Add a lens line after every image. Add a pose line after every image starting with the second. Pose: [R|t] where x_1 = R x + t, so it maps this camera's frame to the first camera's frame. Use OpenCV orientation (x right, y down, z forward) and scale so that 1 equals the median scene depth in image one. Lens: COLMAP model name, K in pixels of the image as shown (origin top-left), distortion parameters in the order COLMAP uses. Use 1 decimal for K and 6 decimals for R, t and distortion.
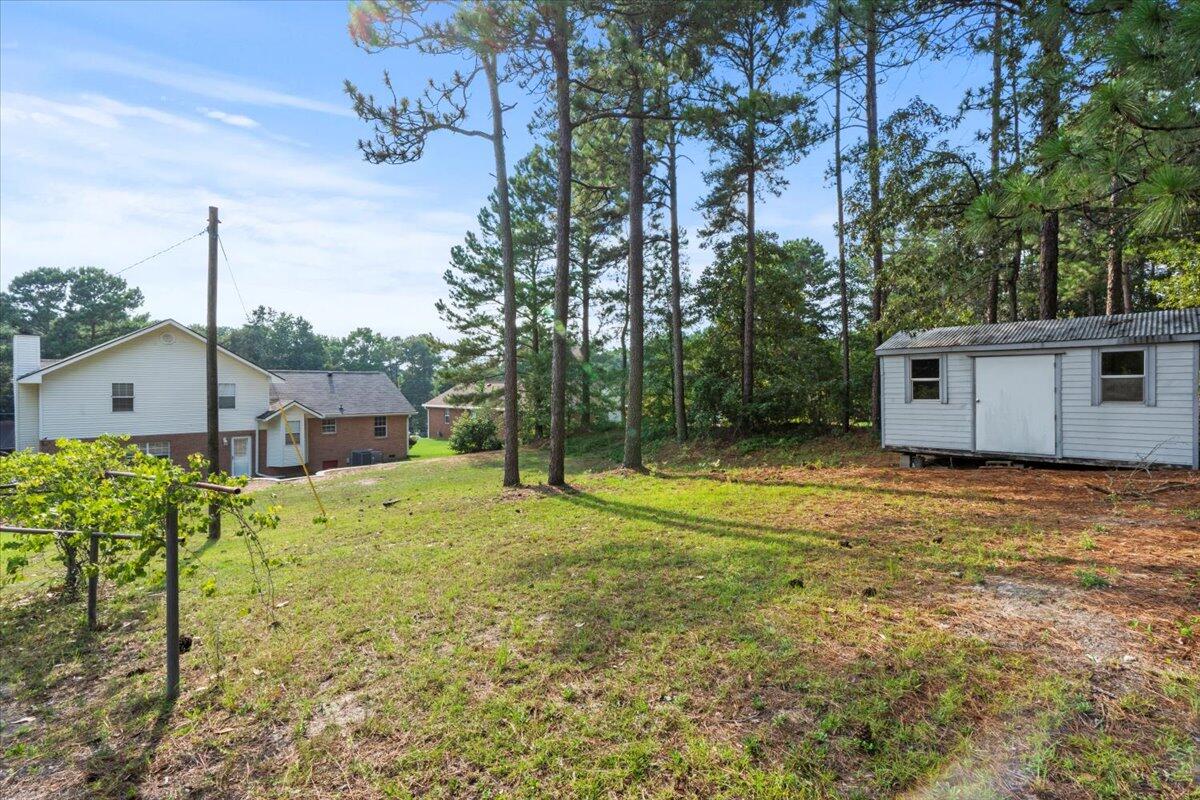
lens RADIAL K [[555.4, 0, 607.4], [0, 555.4, 396.4], [0, 0, 1]] dist [-0.009947, 0.004031]
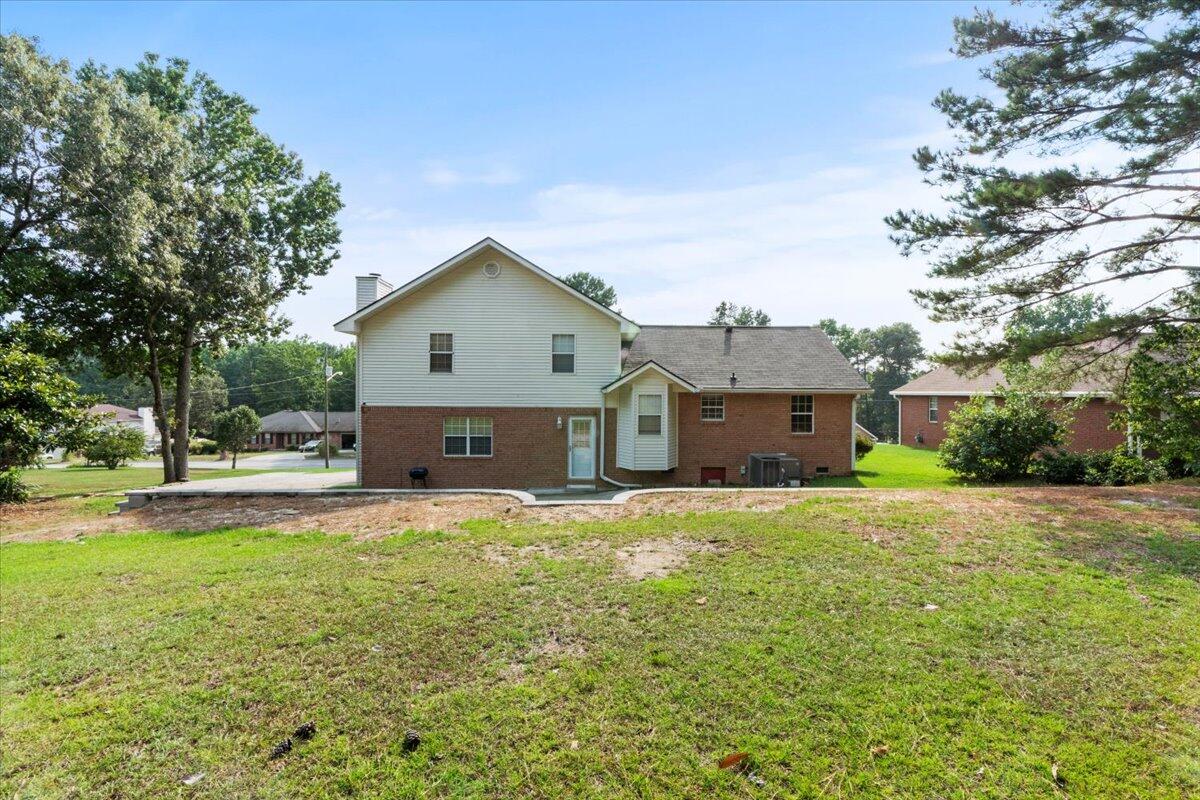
lens RADIAL K [[555.4, 0, 607.4], [0, 555.4, 396.4], [0, 0, 1]] dist [-0.009947, 0.004031]
pose [[0.692098, 0.007420, -0.721765, -0.146793], [-0.016914, 0.999839, -0.005939, 0.043824], [0.721605, 0.016318, 0.692112, 0.482300]]
